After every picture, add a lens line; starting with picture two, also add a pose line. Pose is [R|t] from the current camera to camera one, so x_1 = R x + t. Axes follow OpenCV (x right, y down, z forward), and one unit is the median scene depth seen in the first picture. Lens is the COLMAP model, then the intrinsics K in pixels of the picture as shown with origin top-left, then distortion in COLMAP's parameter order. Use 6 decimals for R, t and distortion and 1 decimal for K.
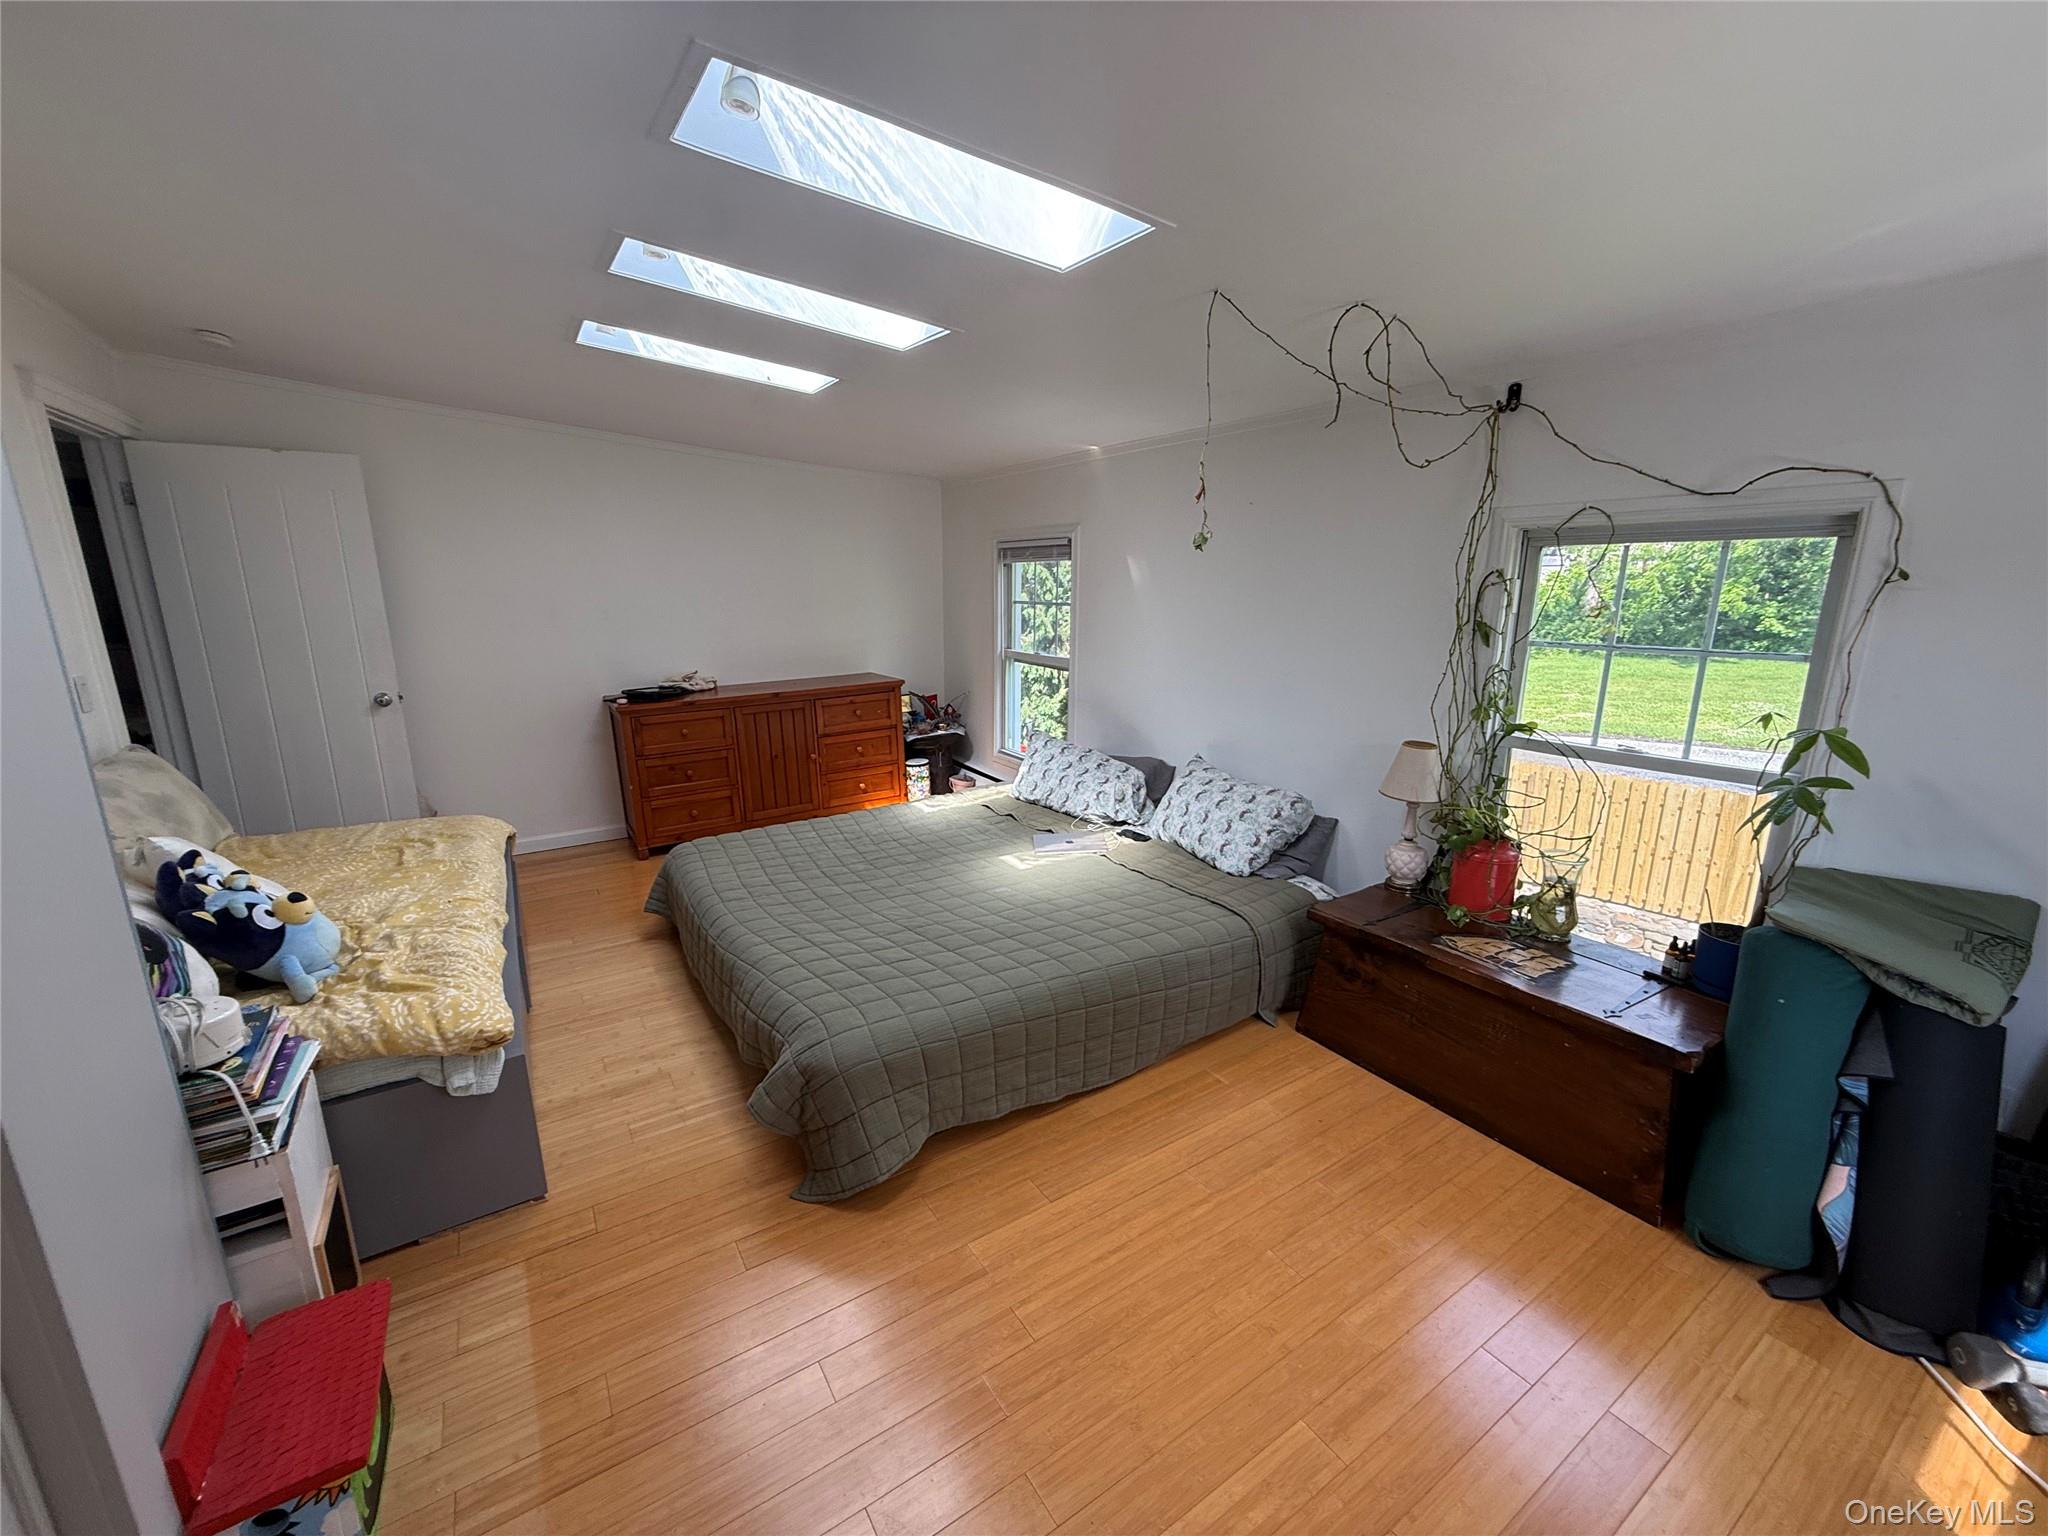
lens RADIAL K [[814.3, 0, 1017.2], [0, 814.3, 769.8], [0, 0, 1]] dist [0.000843, -0.000094]
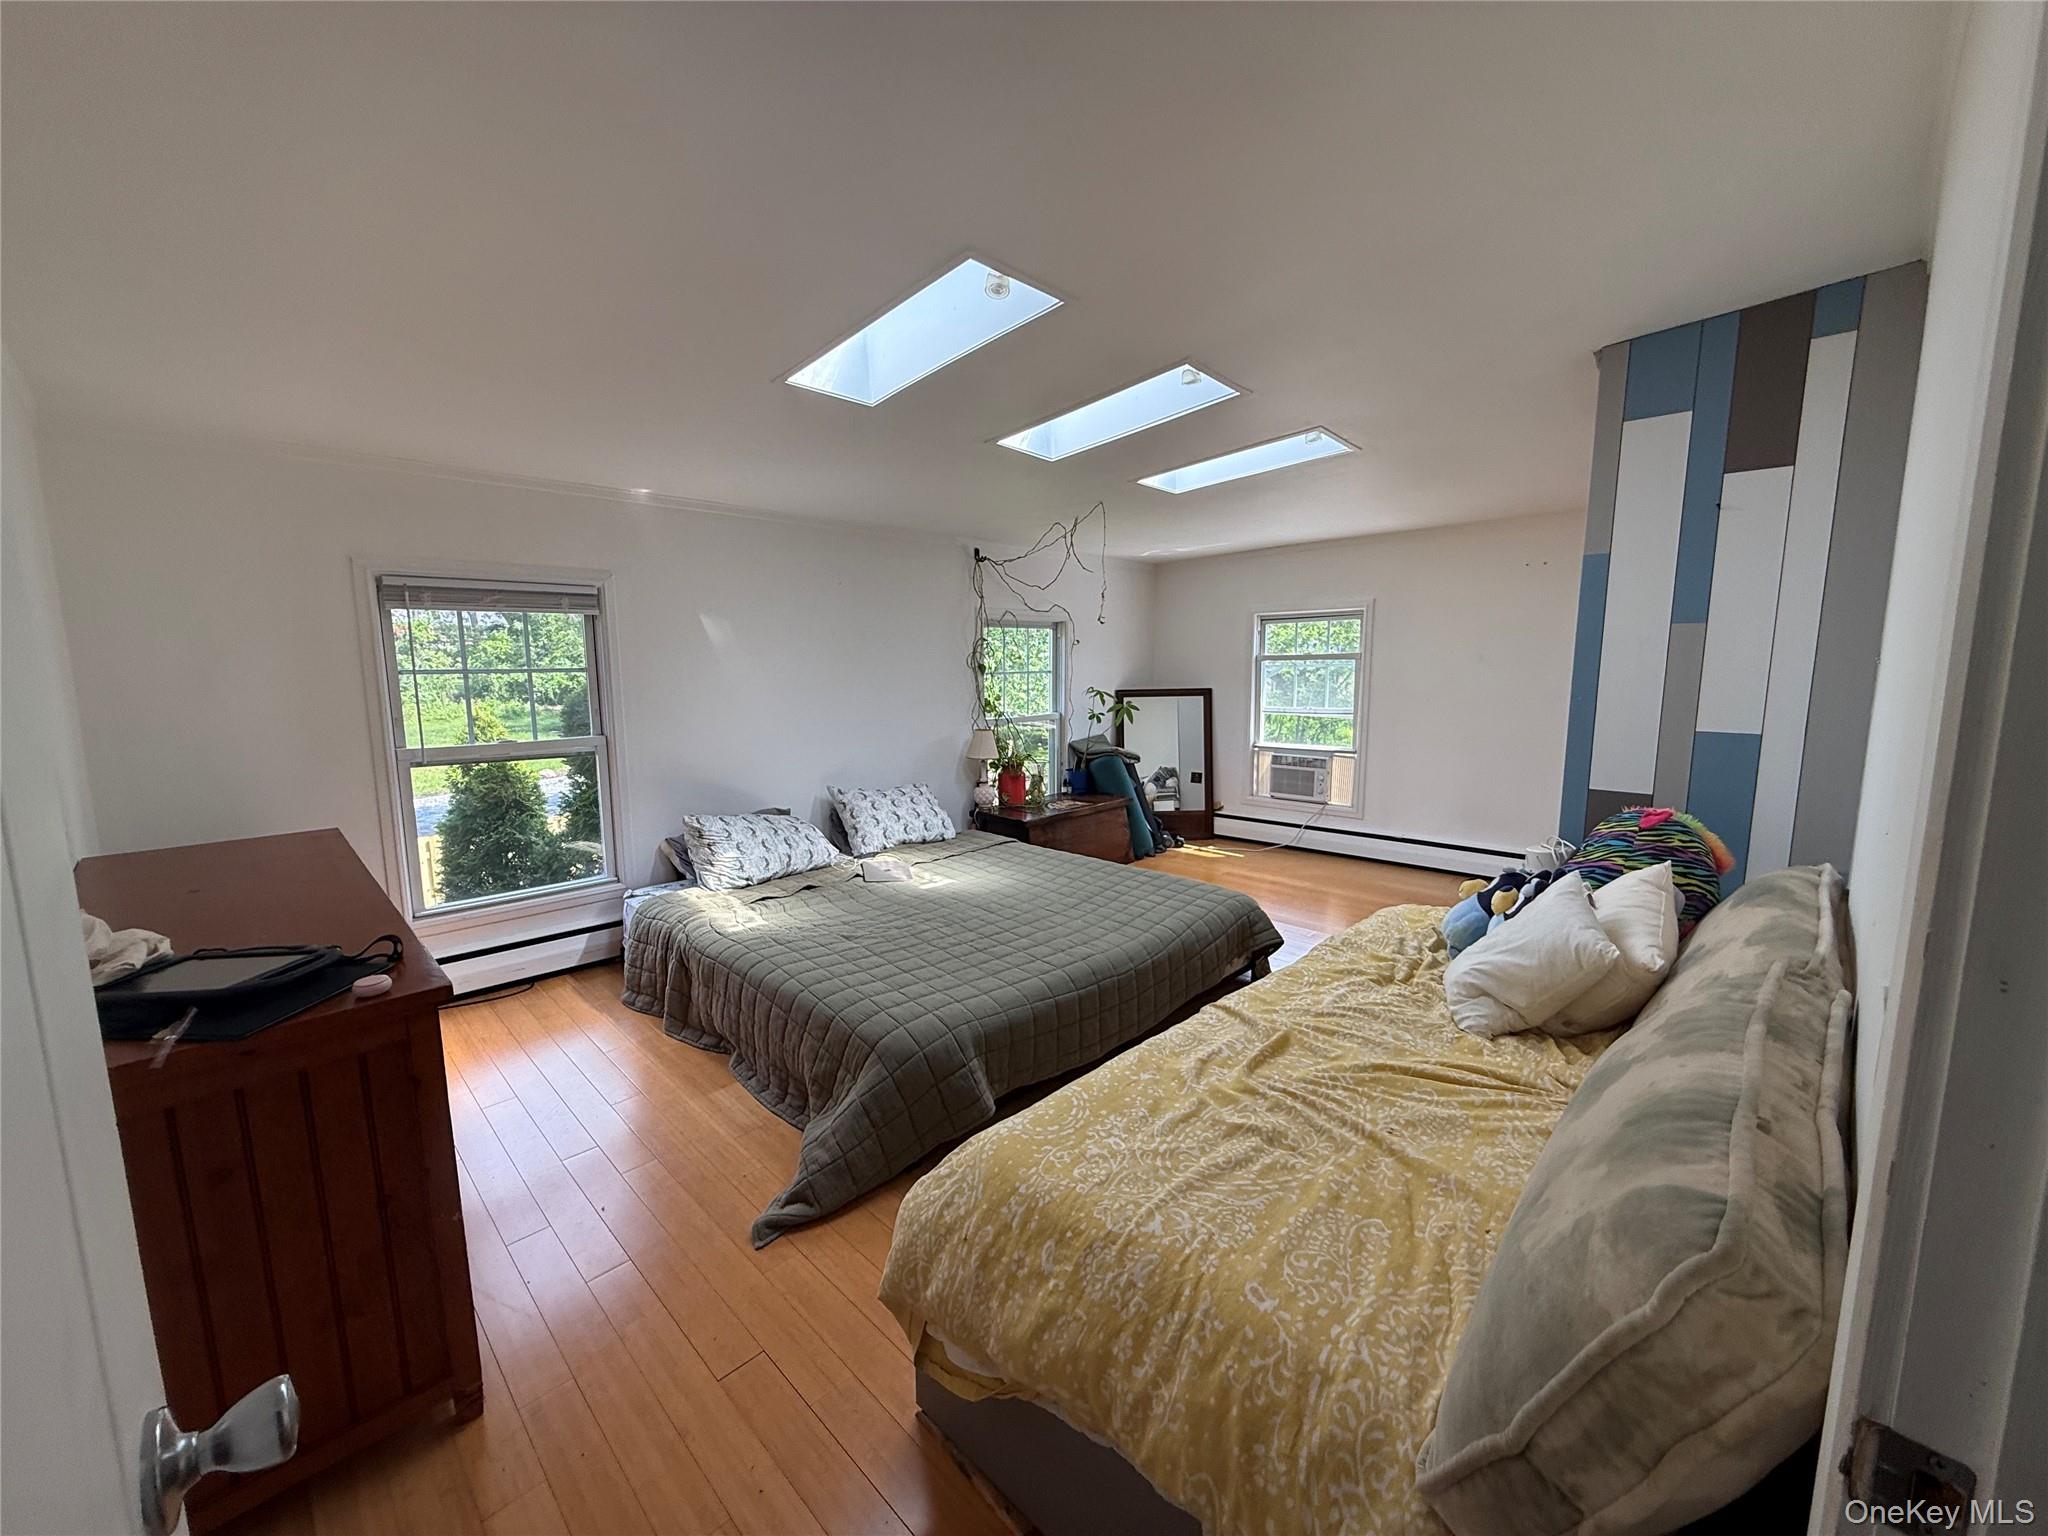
lens RADIAL K [[814.3, 0, 1017.2], [0, 814.3, 769.8], [0, 0, 1]] dist [0.000843, -0.000094]
pose [[-0.199554, -0.121781, 0.972290, -1.035814], [0.235902, 0.957093, 0.168295, -0.187922], [-0.951067, 0.262949, -0.162264, 0.986676]]
